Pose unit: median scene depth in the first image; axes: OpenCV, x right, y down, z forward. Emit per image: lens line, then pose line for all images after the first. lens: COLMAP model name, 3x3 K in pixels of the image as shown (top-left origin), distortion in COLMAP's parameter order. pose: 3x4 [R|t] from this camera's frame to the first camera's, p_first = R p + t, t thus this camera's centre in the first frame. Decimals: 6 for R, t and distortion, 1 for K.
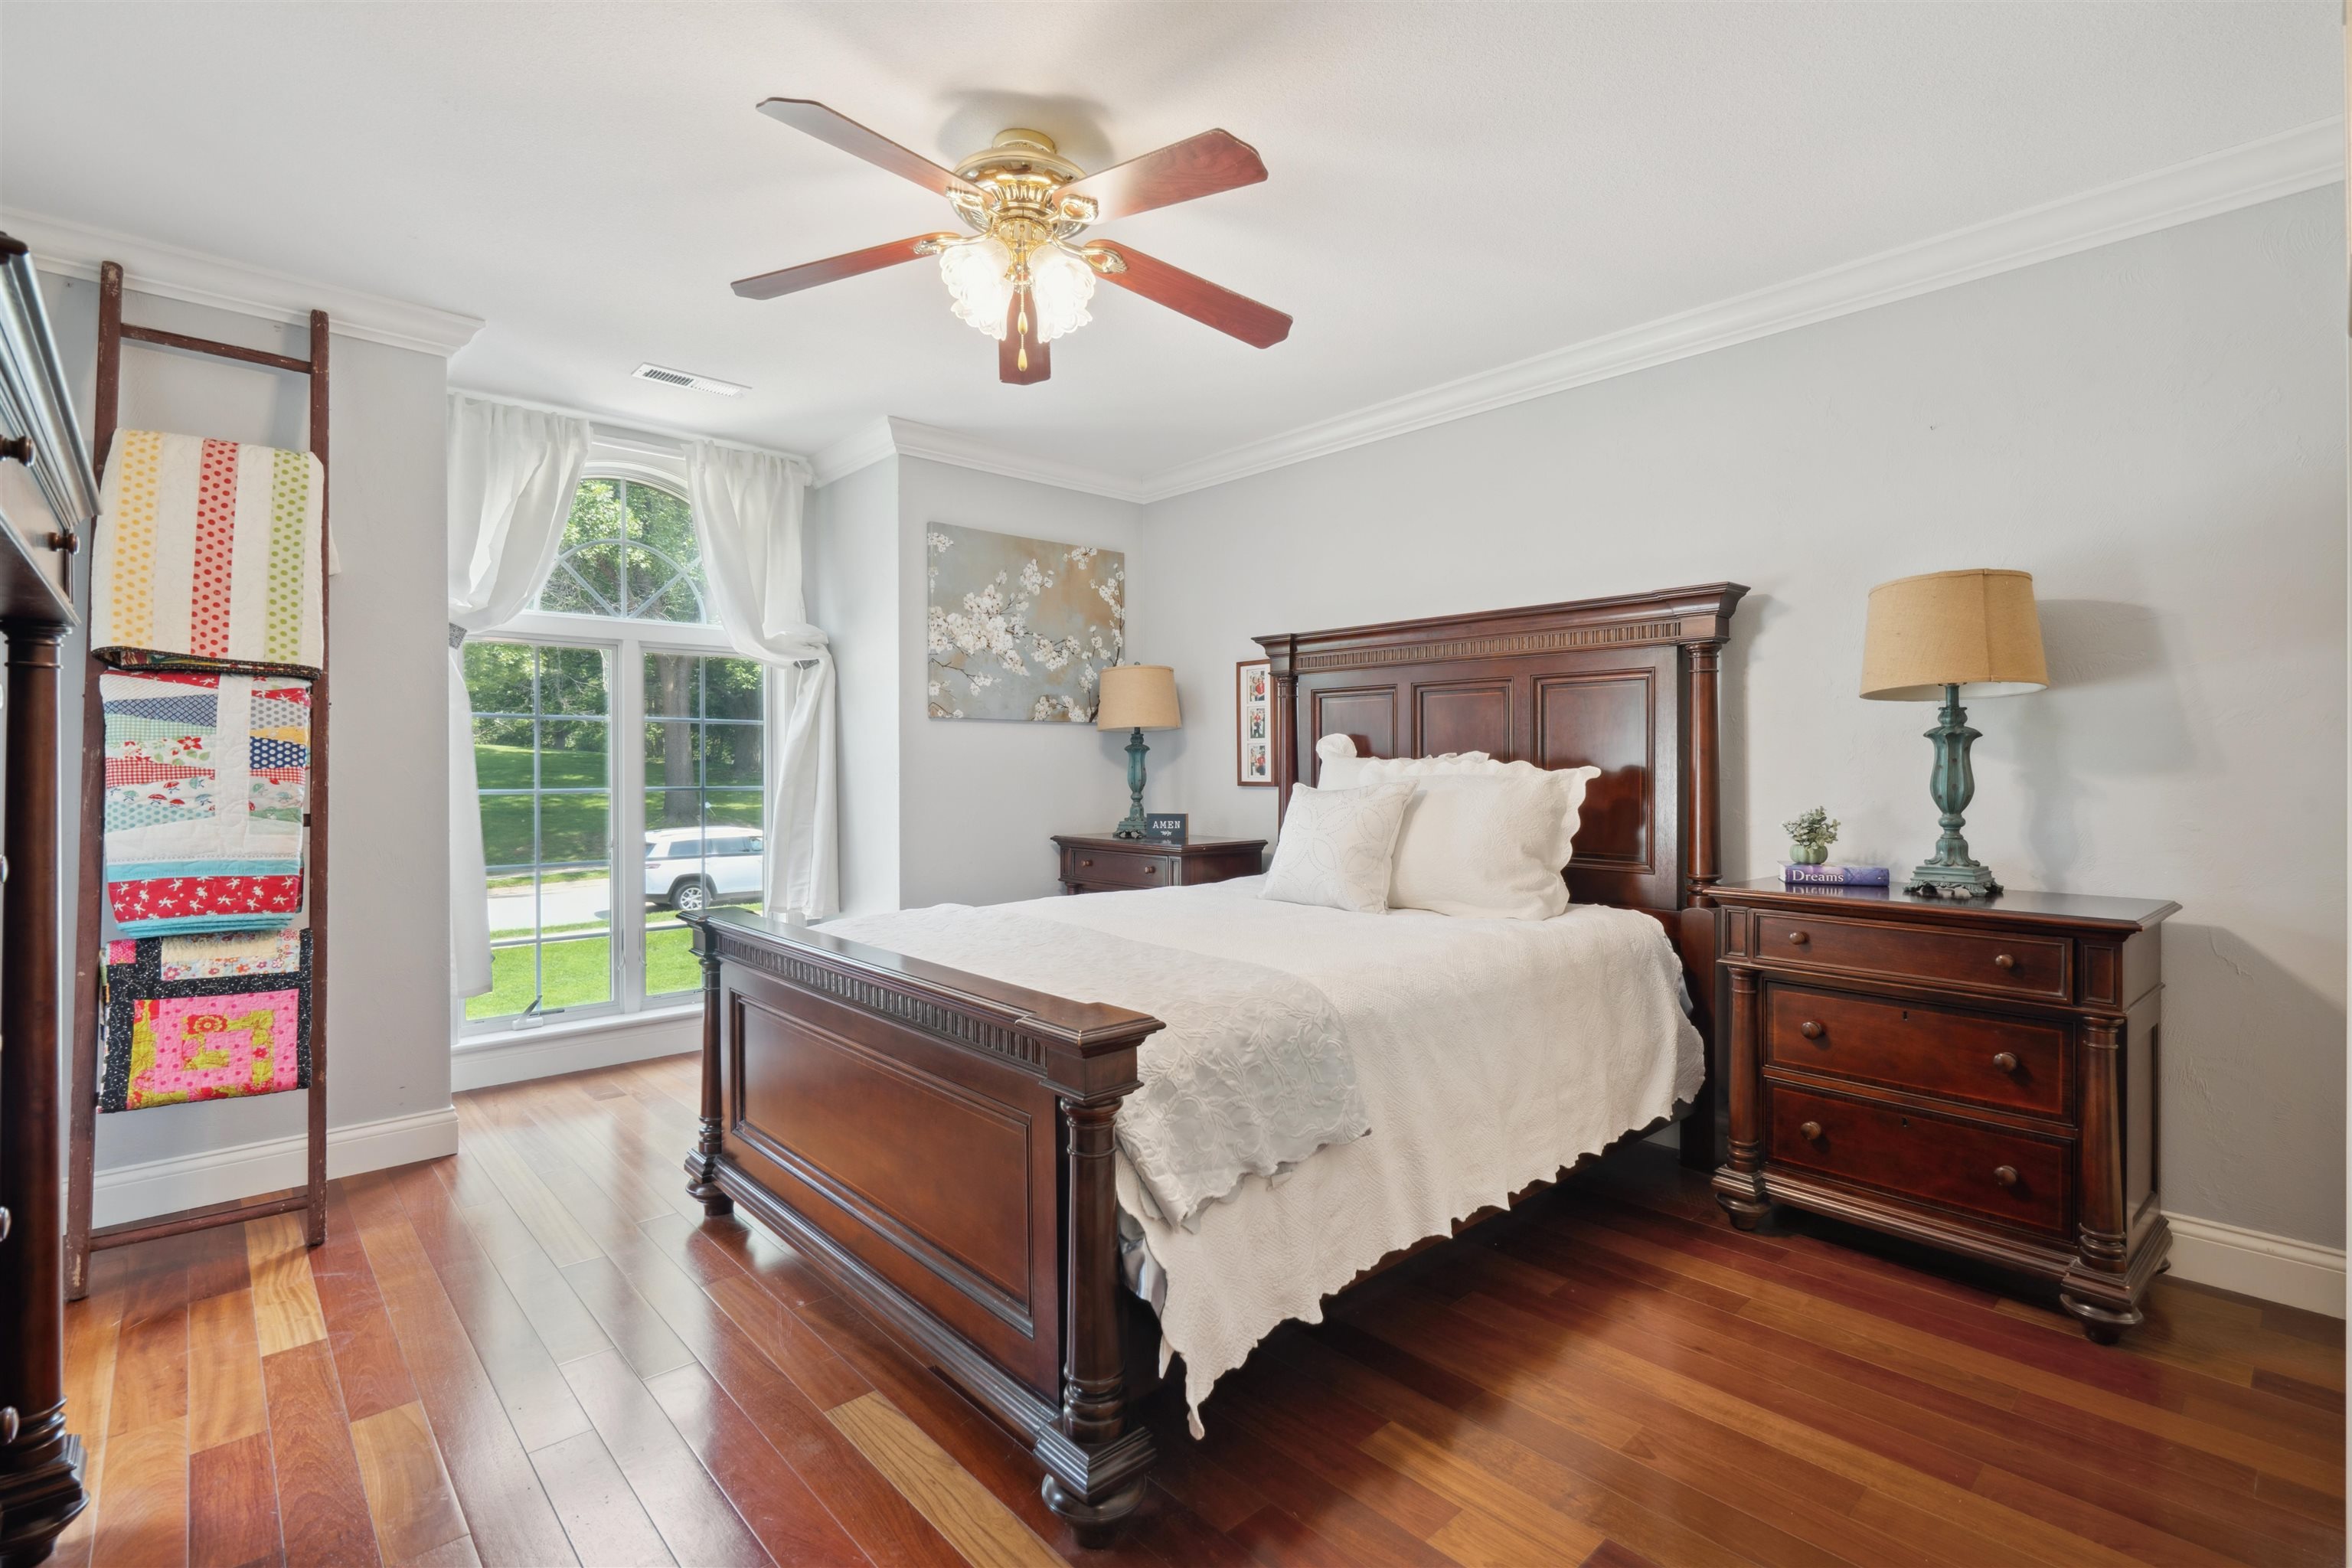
lens RADIAL K [[1055.8, 0, 1176.0], [0, 1055.8, 784.0], [0, 0, 1]] dist [0.025009, 0.000567]
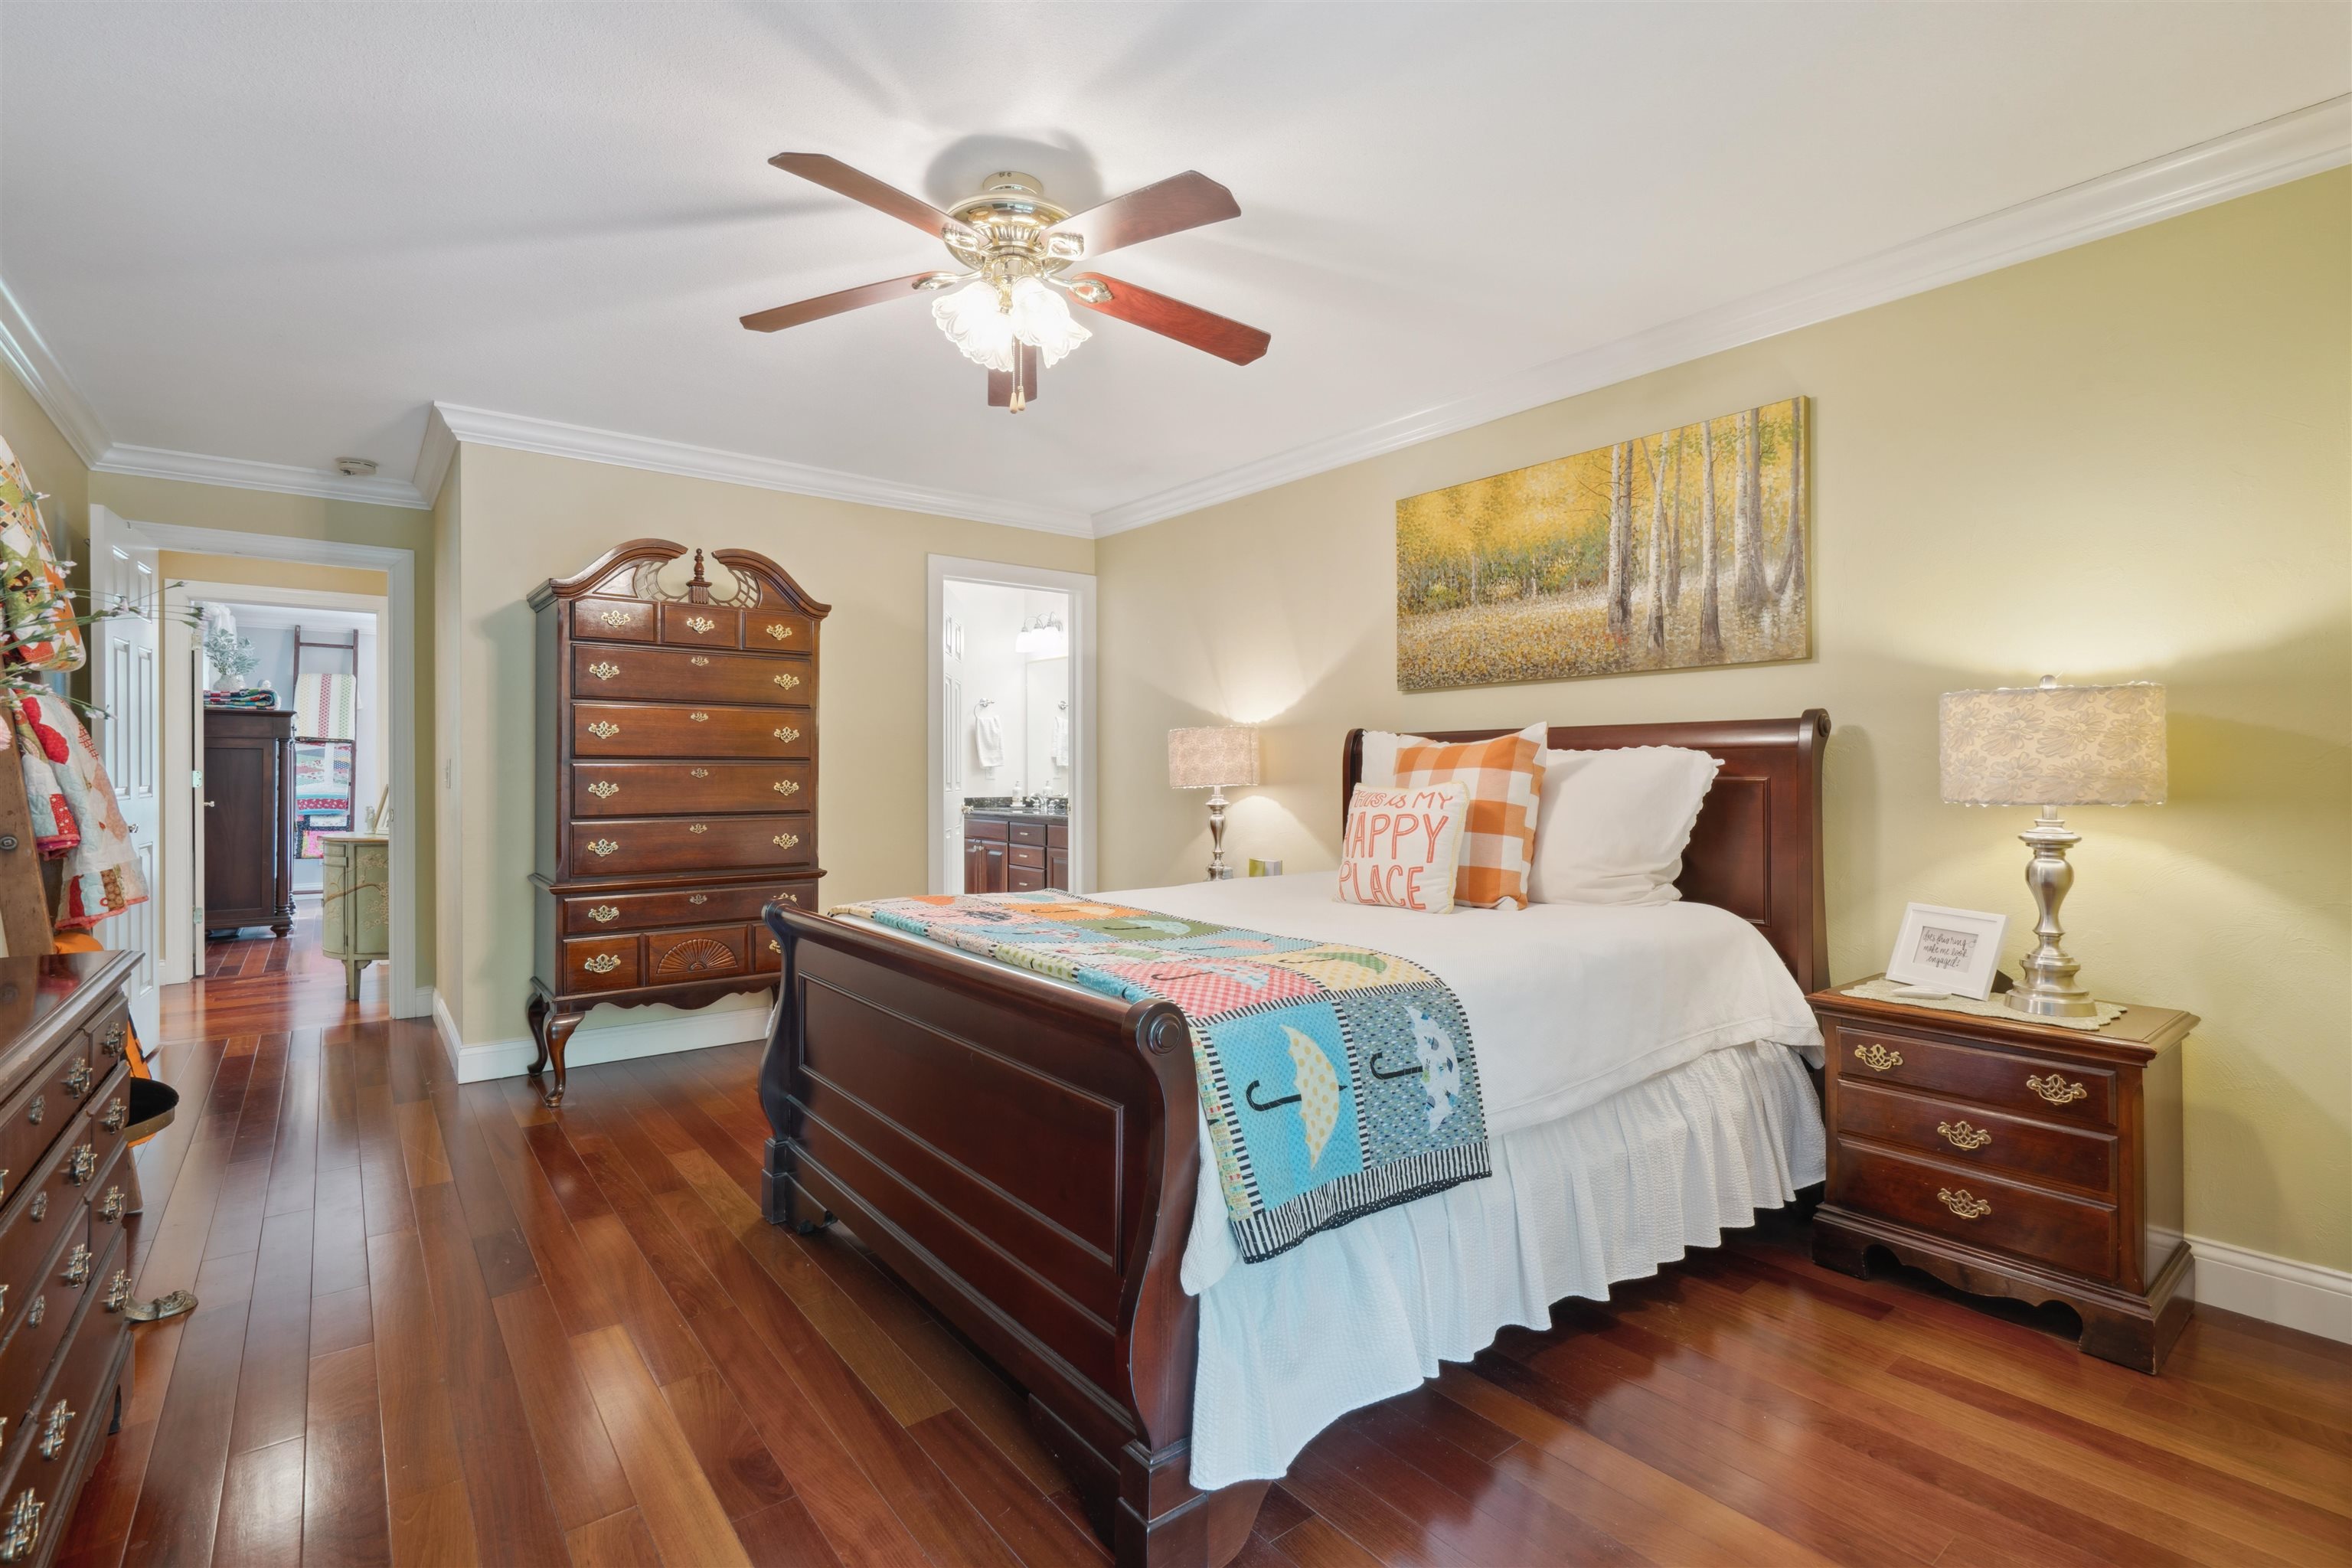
lens RADIAL K [[1089.8, 0, 1176.0], [0, 1089.8, 784.0], [0, 0, 1]] dist [0.058228, -0.000104]
pose [[0.997490, 0.020204, -0.067866, 0.113580], [-0.019499, 0.999749, 0.011044, -0.003227], [0.068072, -0.009693, 0.997633, -0.131978]]
